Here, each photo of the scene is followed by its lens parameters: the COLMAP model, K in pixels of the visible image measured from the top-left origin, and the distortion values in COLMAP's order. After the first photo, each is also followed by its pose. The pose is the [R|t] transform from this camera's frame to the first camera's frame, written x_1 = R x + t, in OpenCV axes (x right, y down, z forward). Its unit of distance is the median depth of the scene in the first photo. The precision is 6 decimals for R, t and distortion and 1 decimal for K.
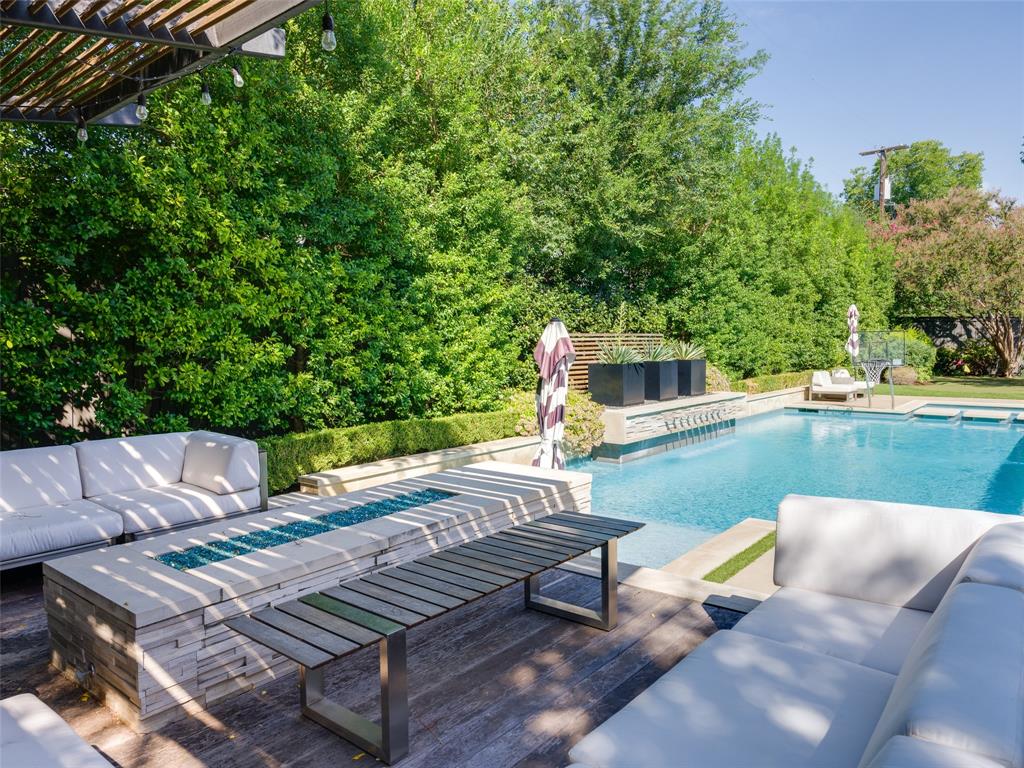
lens RADIAL K [[684.5, 0, 513.7], [0, 684.5, 385.7], [0, 0, 1]] dist [0.001926, -0.001594]
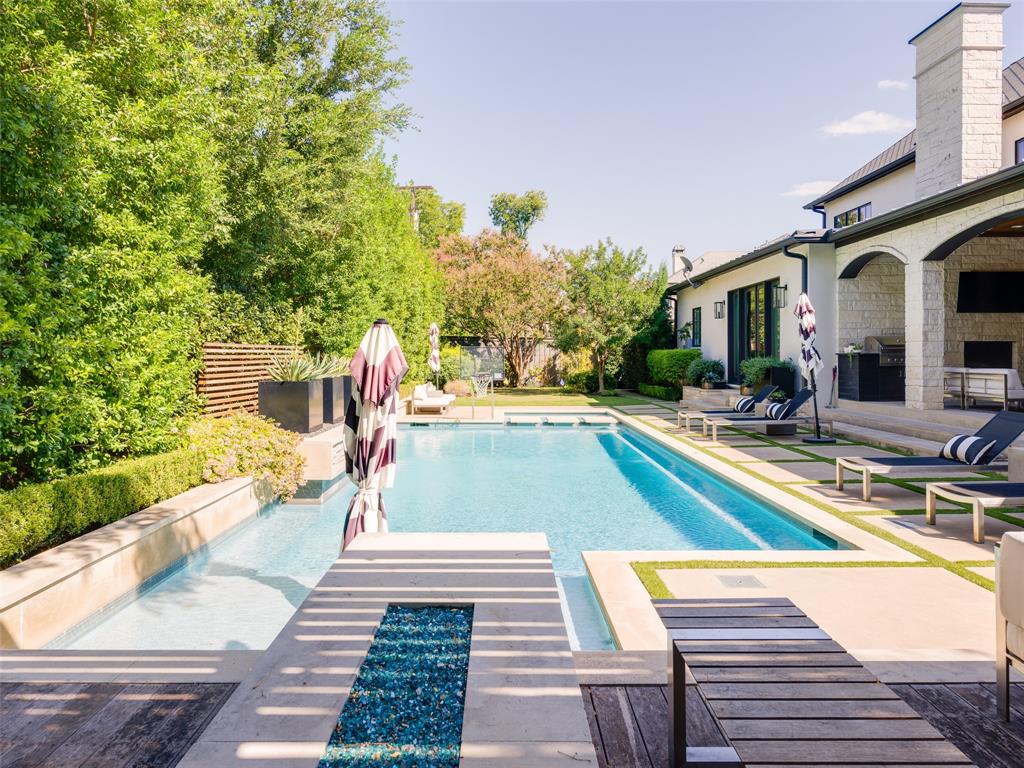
lens RADIAL K [[684.5, 0, 498.6], [0, 684.5, 360.2], [0, 0, 1]] dist [0.001926, -0.001594]
pose [[0.782269, 0.004069, 0.622927, -0.206094], [0.033475, 0.998259, -0.048558, -0.010950], [-0.622040, 0.058838, 0.780771, 0.246897]]
